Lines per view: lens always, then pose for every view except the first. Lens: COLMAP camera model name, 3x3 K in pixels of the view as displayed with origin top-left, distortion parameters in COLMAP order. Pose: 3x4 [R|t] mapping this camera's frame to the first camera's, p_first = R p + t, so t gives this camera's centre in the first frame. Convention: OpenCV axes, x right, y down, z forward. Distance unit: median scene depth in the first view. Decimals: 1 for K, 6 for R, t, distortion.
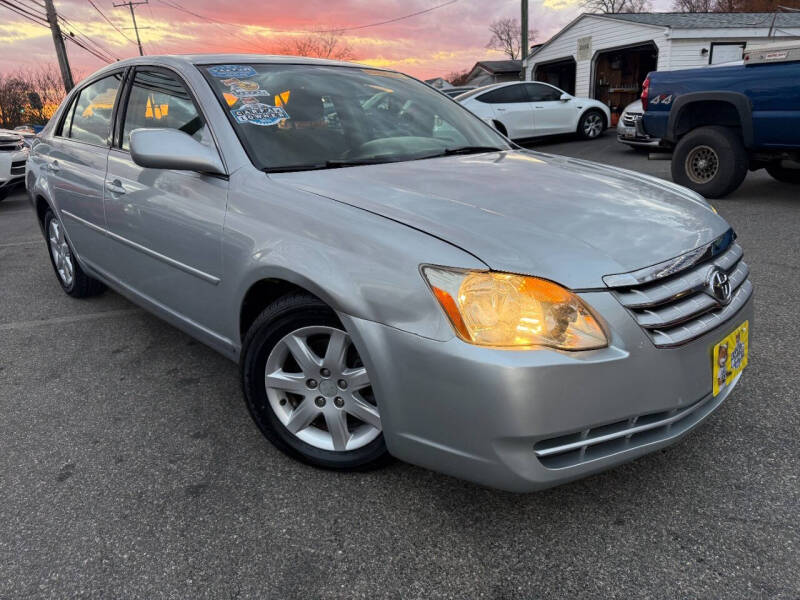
lens RADIAL K [[548.9, 0, 399.5], [0, 548.9, 296.4], [0, 0, 1]] dist [0.043785, -0.048341]
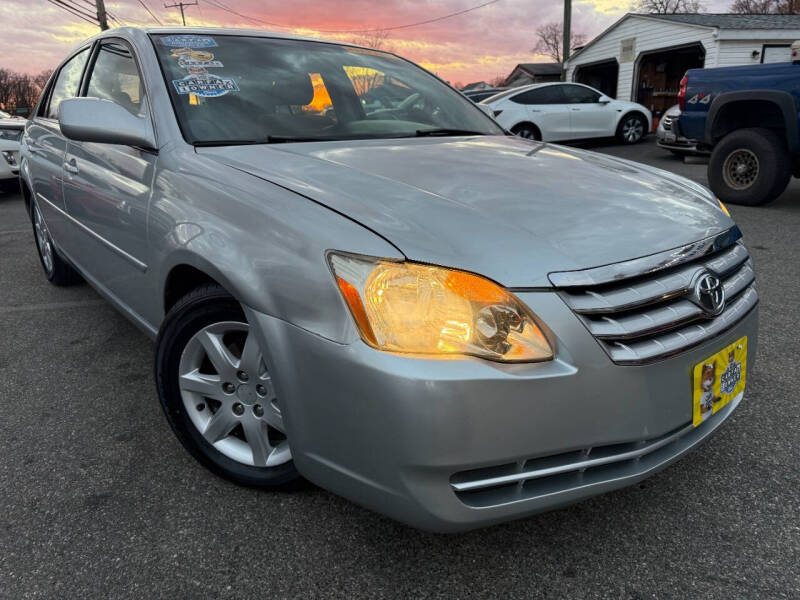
lens RADIAL K [[553.5, 0, 400.0], [0, 553.5, 300.0], [0, 0, 1]] dist [0.020171, -0.020510]
pose [[0.997390, 0.038547, -0.061051, 0.161142], [-0.038603, 0.999255, 0.000265, 0.009212], [0.061015, 0.002092, 0.998135, 0.139722]]
